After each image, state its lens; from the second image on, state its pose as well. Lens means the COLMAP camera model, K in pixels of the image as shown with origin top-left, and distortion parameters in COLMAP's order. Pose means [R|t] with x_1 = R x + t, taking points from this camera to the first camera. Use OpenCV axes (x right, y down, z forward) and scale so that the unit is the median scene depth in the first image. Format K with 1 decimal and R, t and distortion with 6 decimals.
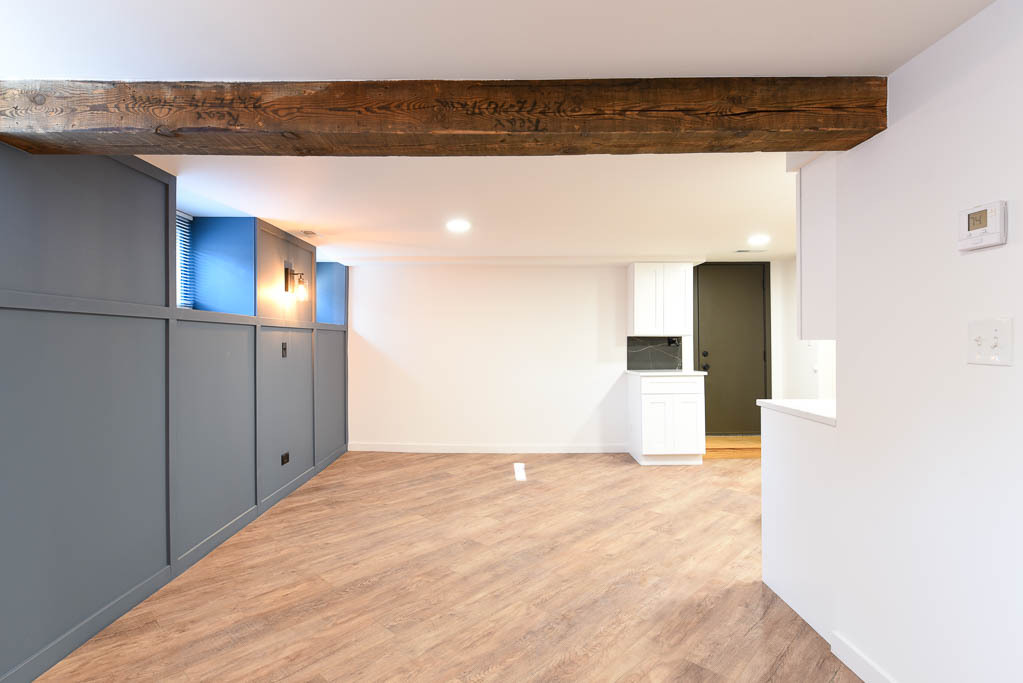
lens RADIAL K [[501.7, 0, 511.5], [0, 501.7, 341.5], [0, 0, 1]] dist [-0.001873, -0.001324]
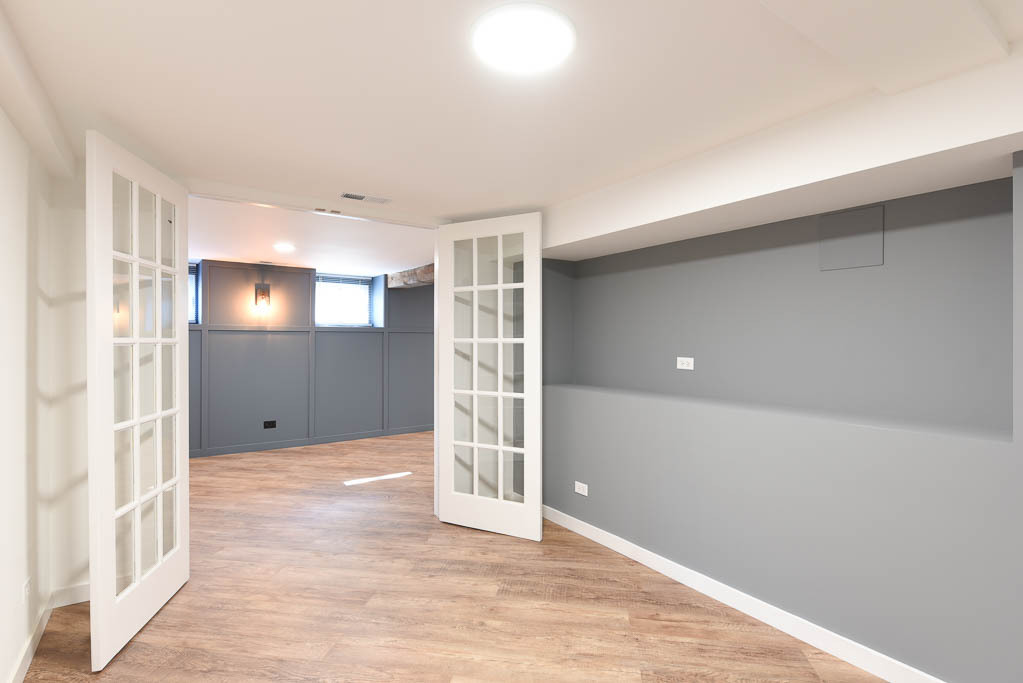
lens RADIAL K [[506.2, 0, 513.1], [0, 506.2, 342.5], [0, 0, 1]] dist [-0.001518, -0.000725]
pose [[0.559265, 0.013835, -0.828874, 1.990466], [-0.011291, 0.999895, 0.009071, -0.022642], [0.828912, 0.004286, 0.559362, -0.296350]]
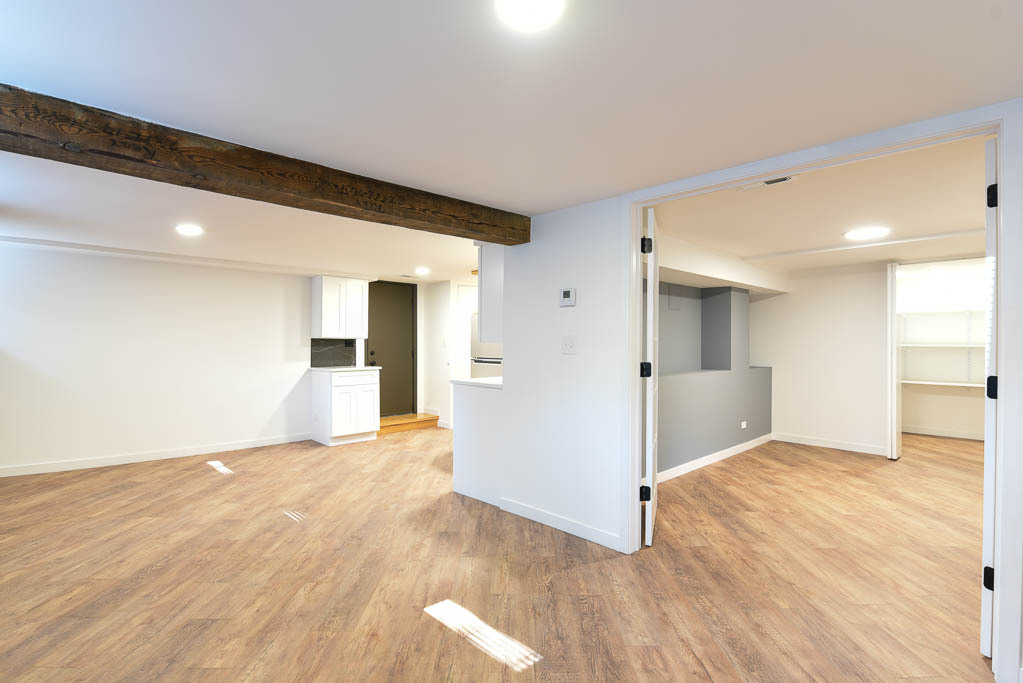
lens RADIAL K [[501.7, 0, 511.5], [0, 501.7, 341.5], [0, 0, 1]] dist [-0.001873, -0.001324]
pose [[0.716373, 0.008587, 0.697665, -0.534673], [-0.006783, 0.999963, -0.005343, 0.001074], [-0.697685, -0.000905, 0.716404, -0.313458]]
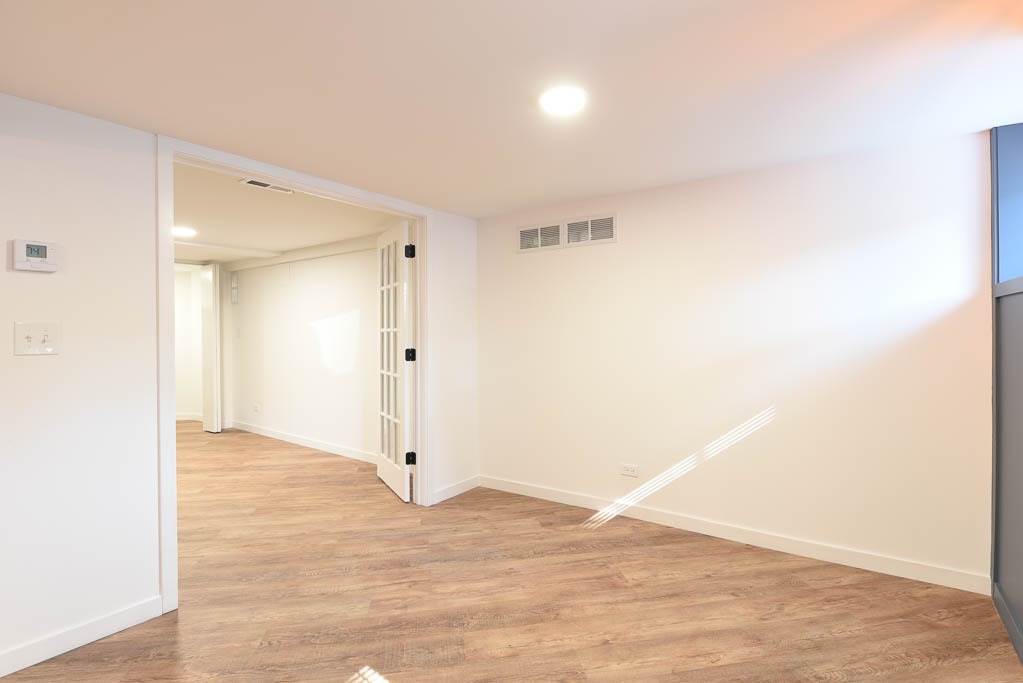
lens RADIAL K [[485.2, 0, 522.7], [0, 485.2, 337.1], [0, 0, 1]] dist [-0.001273, -0.000237]
pose [[-0.812233, 0.007032, 0.583290, -0.539556], [0.016054, 0.999818, 0.010301, 0.002327], [-0.583112, 0.017731, -0.812199, 0.744928]]
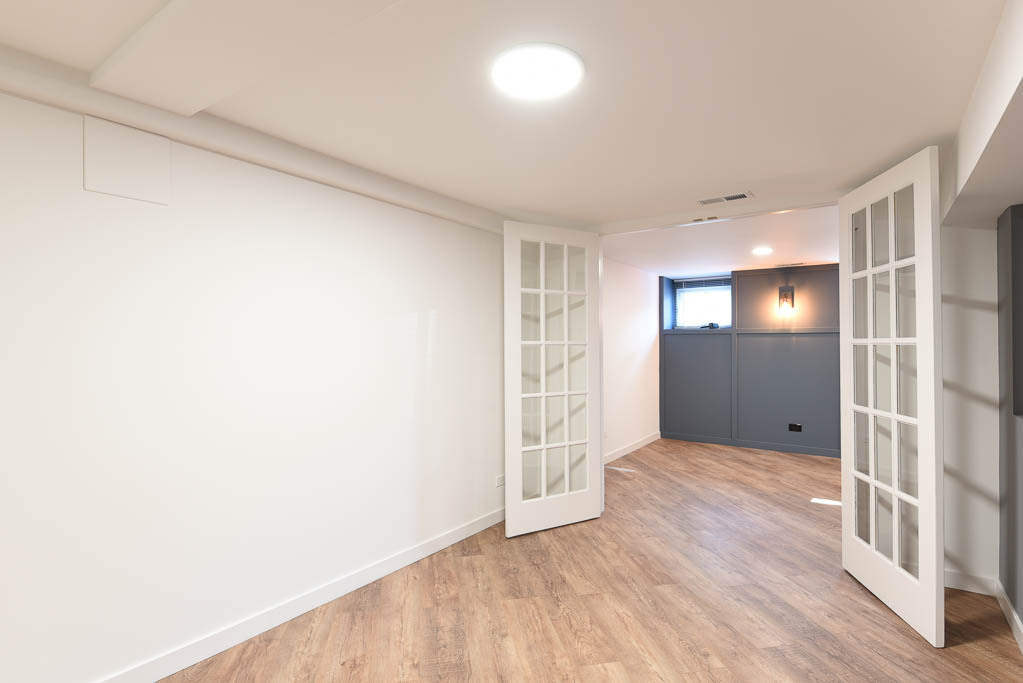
lens RADIAL K [[506.2, 0, 513.1], [0, 506.2, 342.5], [0, 0, 1]] dist [-0.001518, -0.000725]
pose [[-0.583084, 0.009011, -0.812362, 2.060917], [0.002180, 0.999952, 0.009527, -0.024294], [0.812409, 0.003784, -0.583076, 0.425628]]
